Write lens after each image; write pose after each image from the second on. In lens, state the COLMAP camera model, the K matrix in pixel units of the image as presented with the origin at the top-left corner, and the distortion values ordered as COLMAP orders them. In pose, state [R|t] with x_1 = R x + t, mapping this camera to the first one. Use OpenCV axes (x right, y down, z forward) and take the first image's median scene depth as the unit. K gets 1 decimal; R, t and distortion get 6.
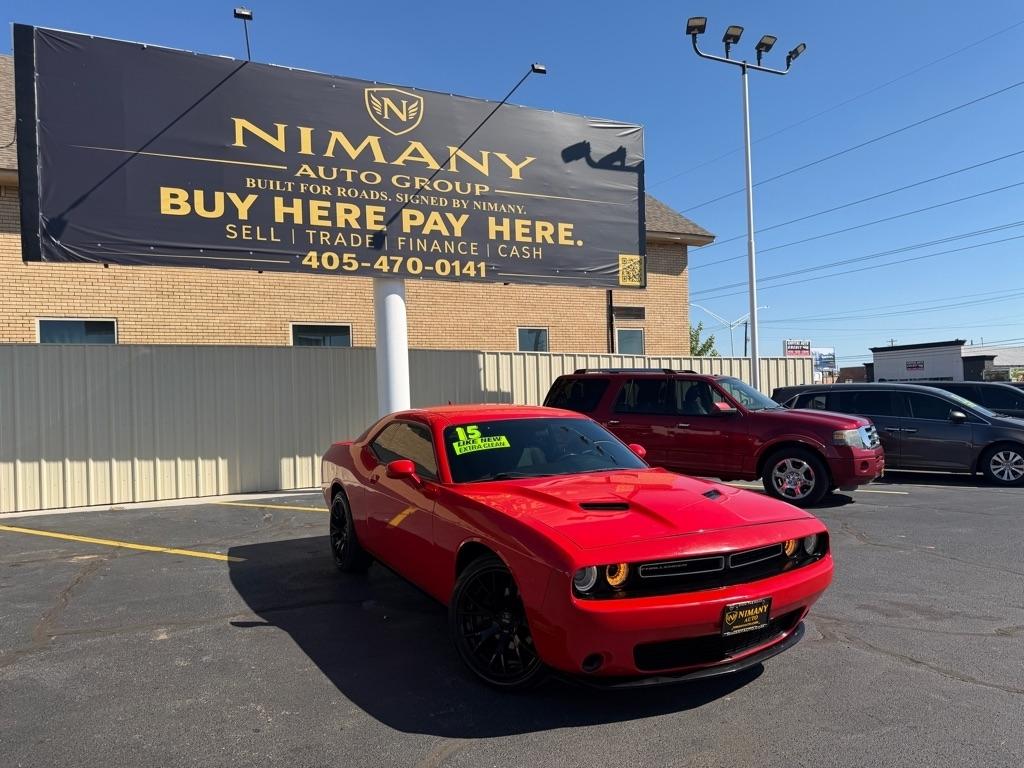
lens RADIAL K [[742.5, 0, 509.7], [0, 742.5, 388.1], [0, 0, 1]] dist [0.167733, -0.339541]
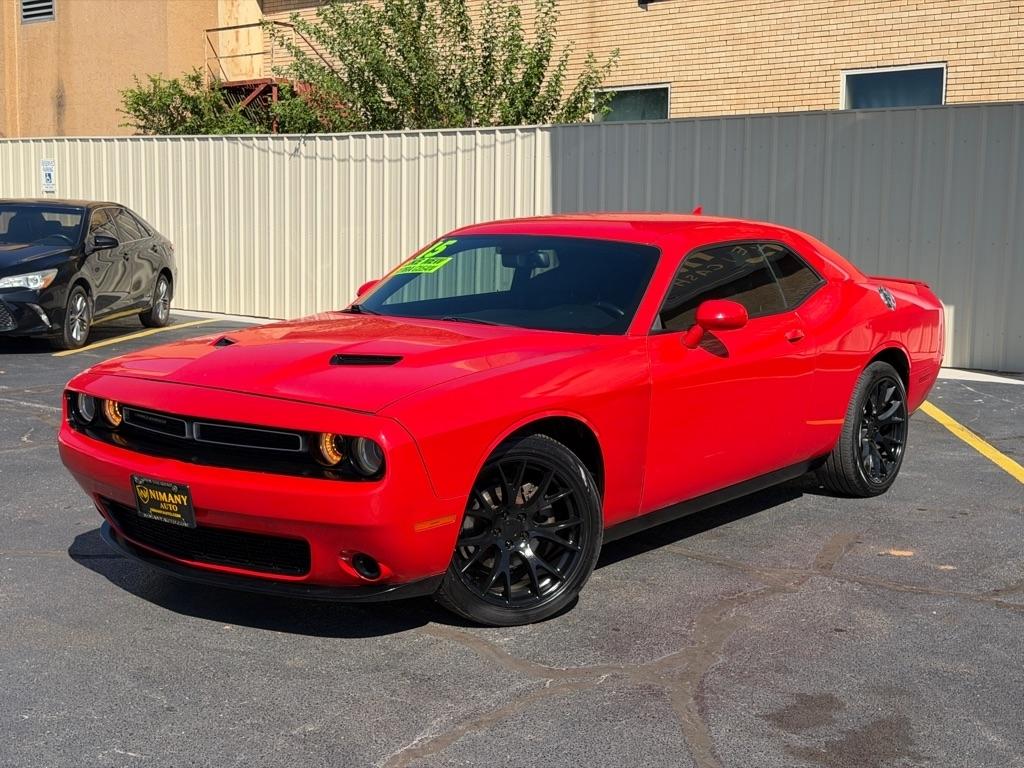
lens RADIAL K [[1468.8, 0, 514.4], [0, 1468.8, 389.3], [0, 0, 1]] dist [0.188826, -0.395765]
pose [[0.383095, 0.139814, -0.913066, 0.565286], [-0.012117, 0.989154, 0.146381, -0.005367], [0.923629, -0.045014, 0.380634, 0.254093]]
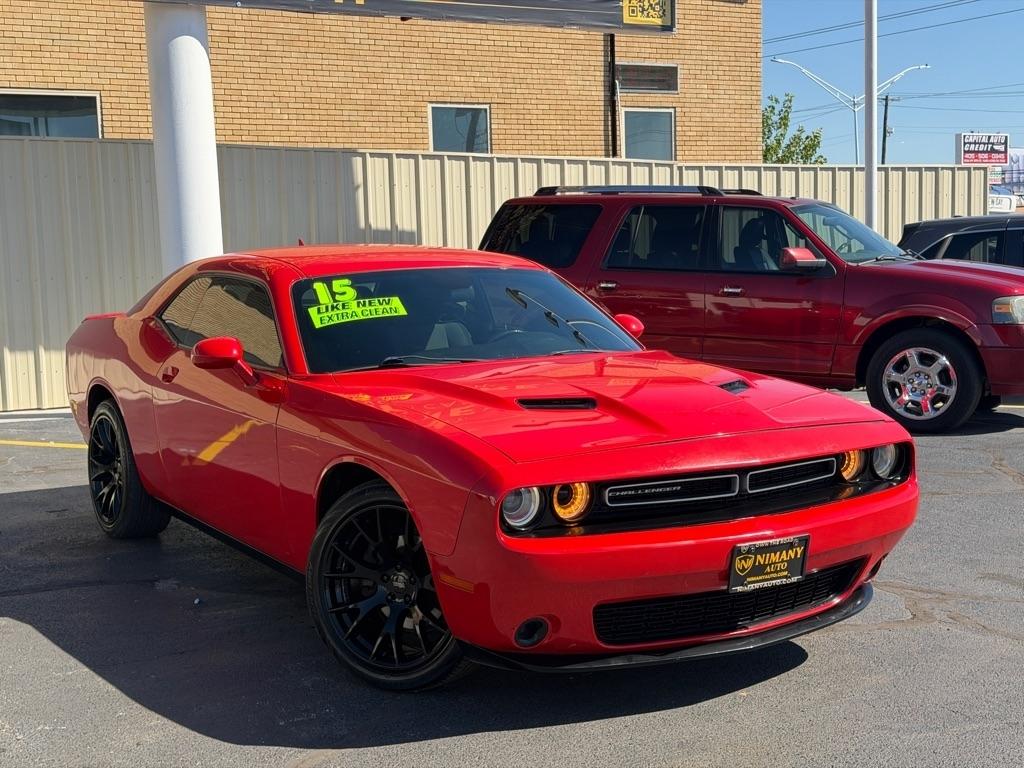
lens RADIAL K [[1468.8, 0, 514.4], [0, 1468.8, 389.3], [0, 0, 1]] dist [0.188826, -0.395765]
pose [[0.997922, -0.003872, 0.064311, 0.004589], [-0.003145, 0.994076, 0.108639, 0.005164], [-0.064351, -0.108615, 0.991999, -0.075145]]
